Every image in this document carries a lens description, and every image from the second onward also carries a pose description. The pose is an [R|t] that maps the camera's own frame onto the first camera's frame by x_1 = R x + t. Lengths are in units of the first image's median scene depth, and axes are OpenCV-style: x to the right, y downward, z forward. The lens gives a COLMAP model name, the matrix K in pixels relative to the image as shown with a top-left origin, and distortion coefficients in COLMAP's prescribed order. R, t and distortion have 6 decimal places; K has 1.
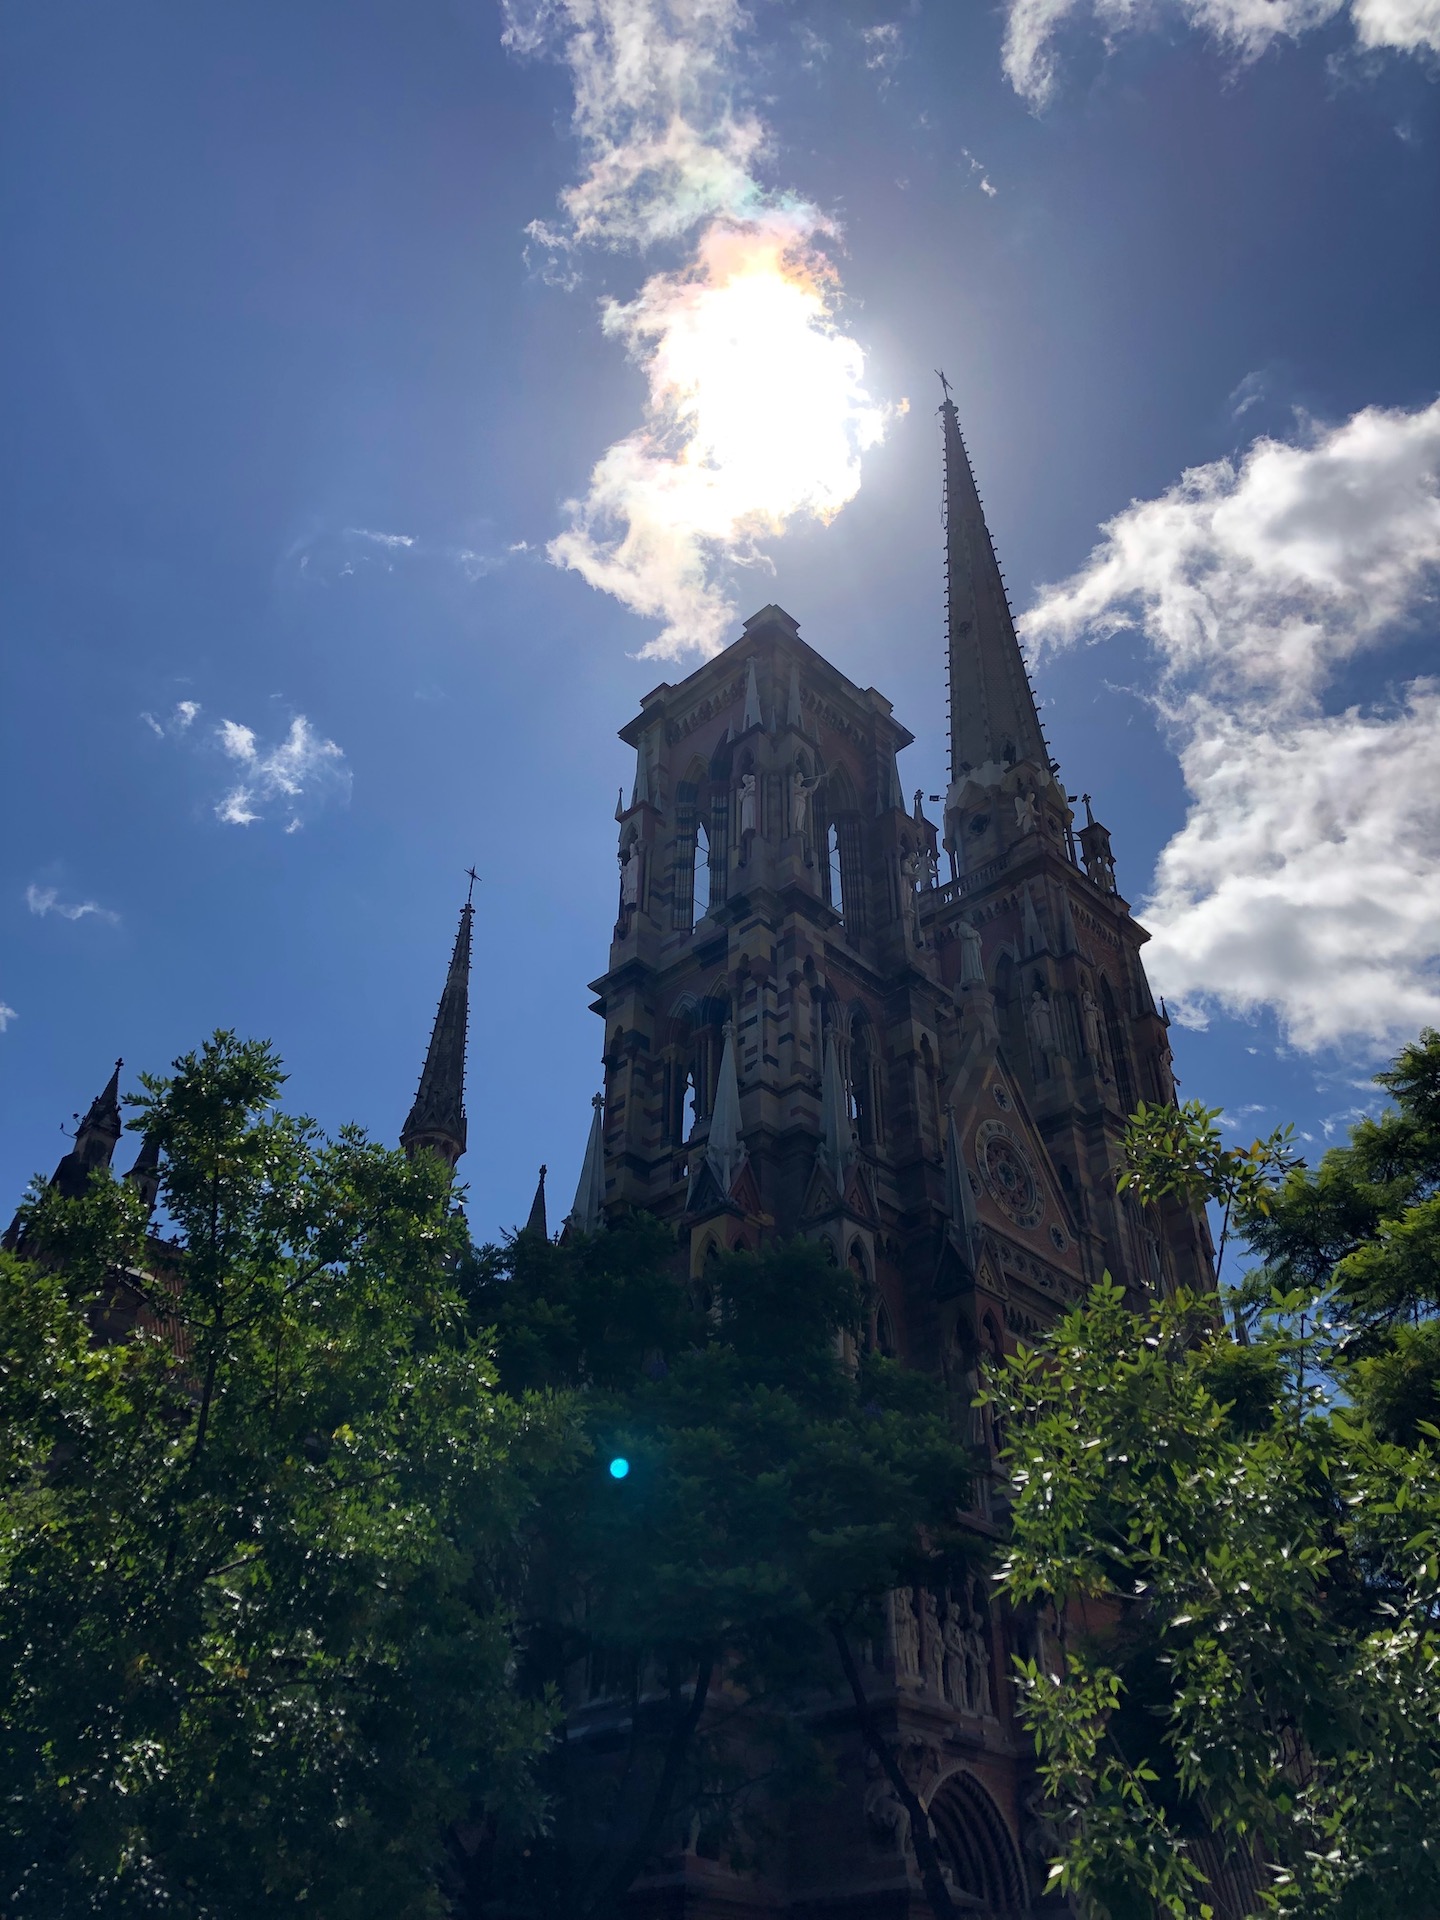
lens RADIAL K [[1566.2, 0, 712.8], [0, 1566.2, 946.9], [0, 0, 1]] dist [0.061210, -0.060391]
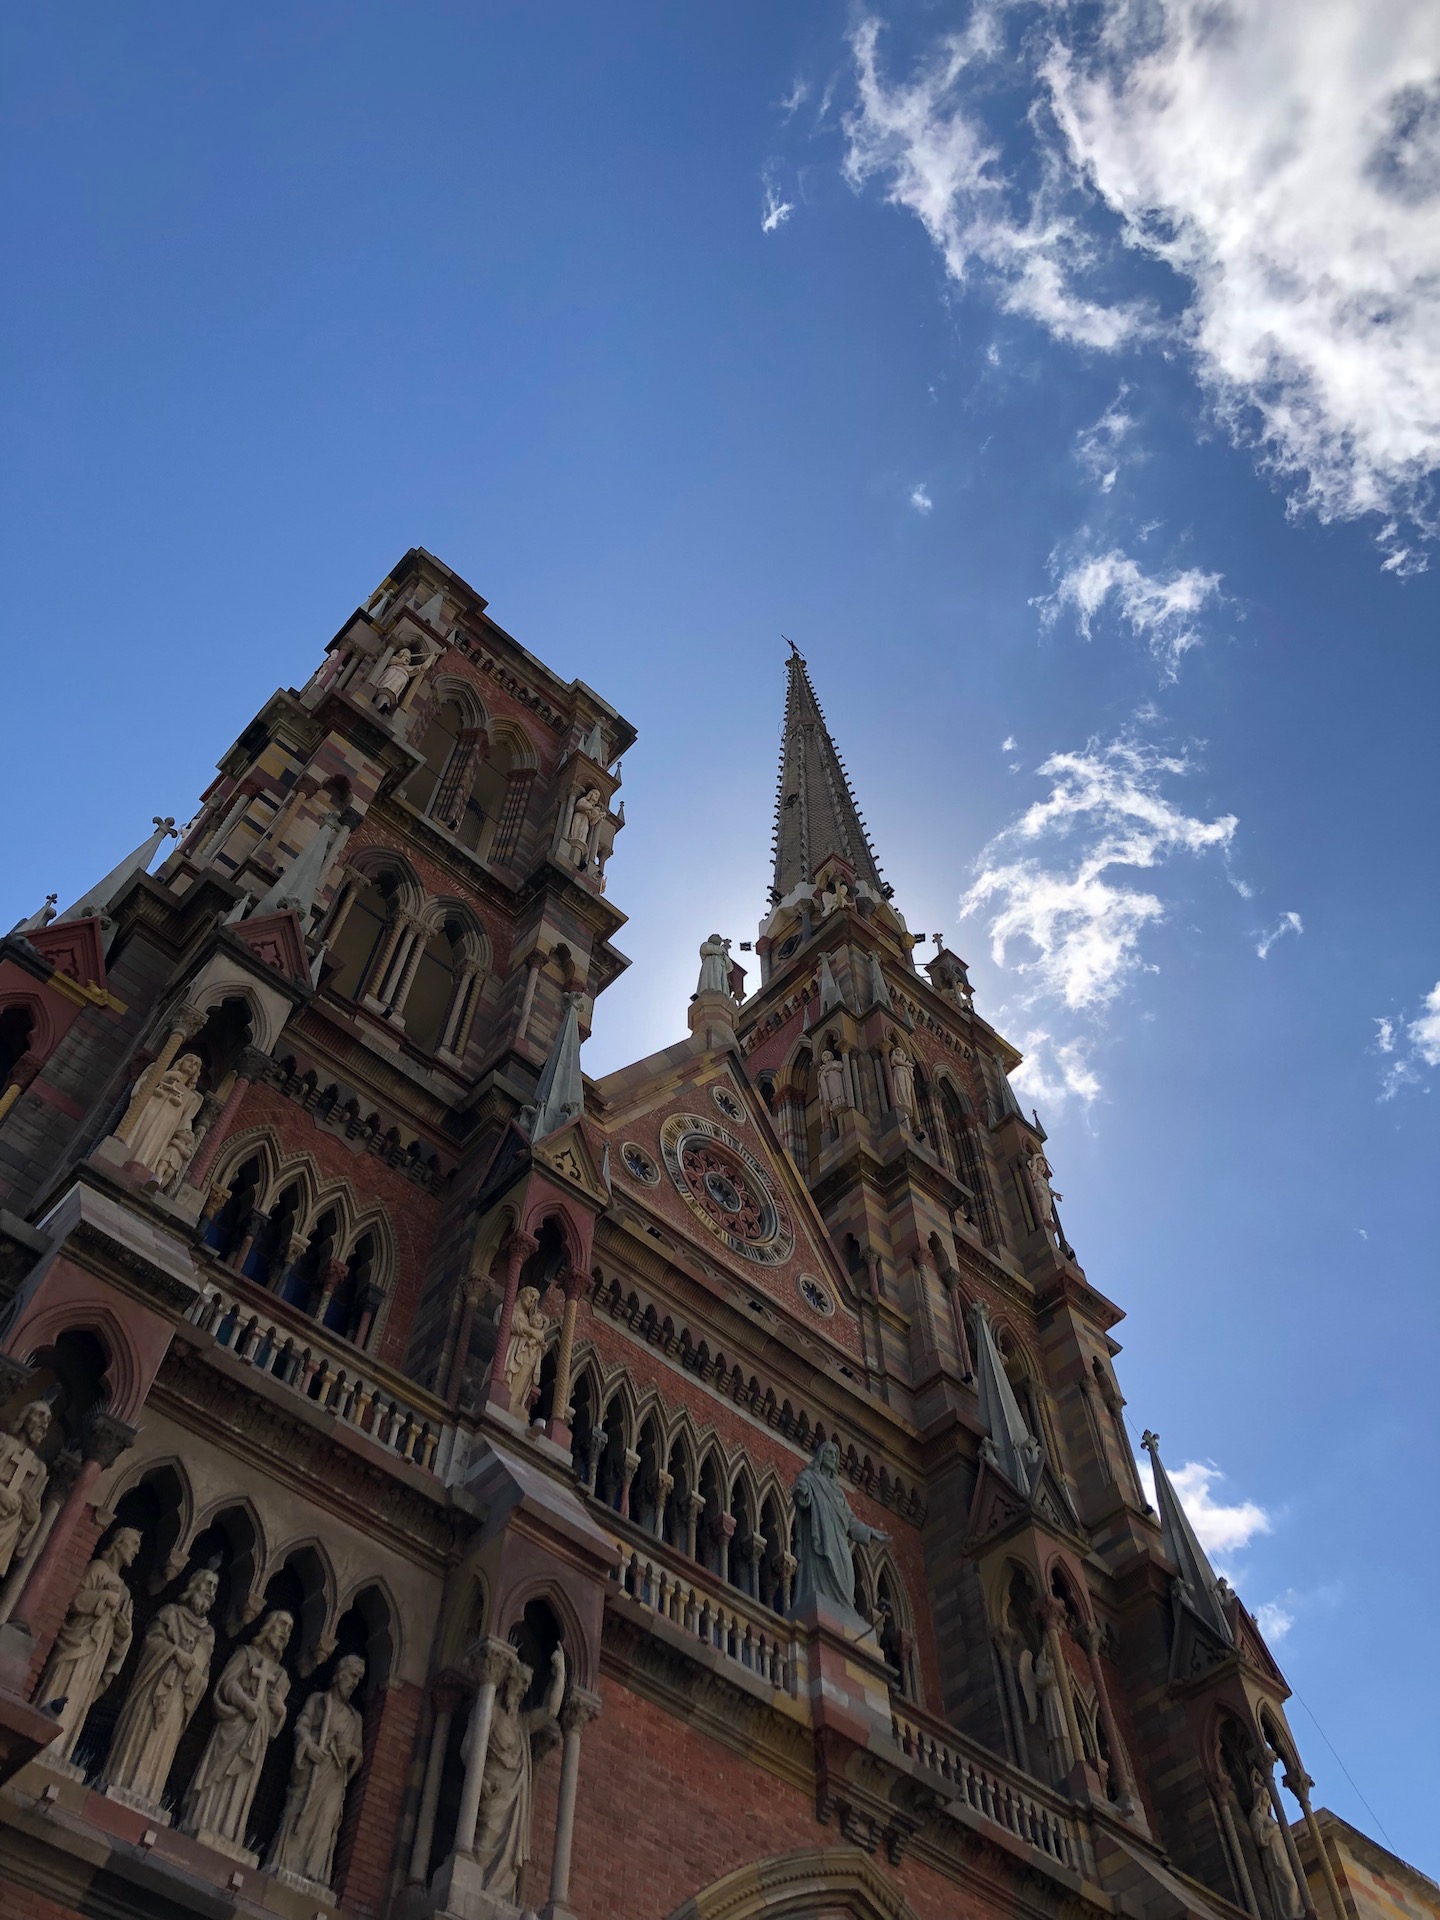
lens RADIAL K [[1566.2, 0, 714.8], [0, 1566.2, 950.9], [0, 0, 1]] dist [0.061210, -0.060391]
pose [[0.998268, -0.055117, -0.020559, 0.193350], [0.043065, 0.922802, -0.382860, 0.283205], [0.040074, 0.381311, 0.923578, 0.371304]]
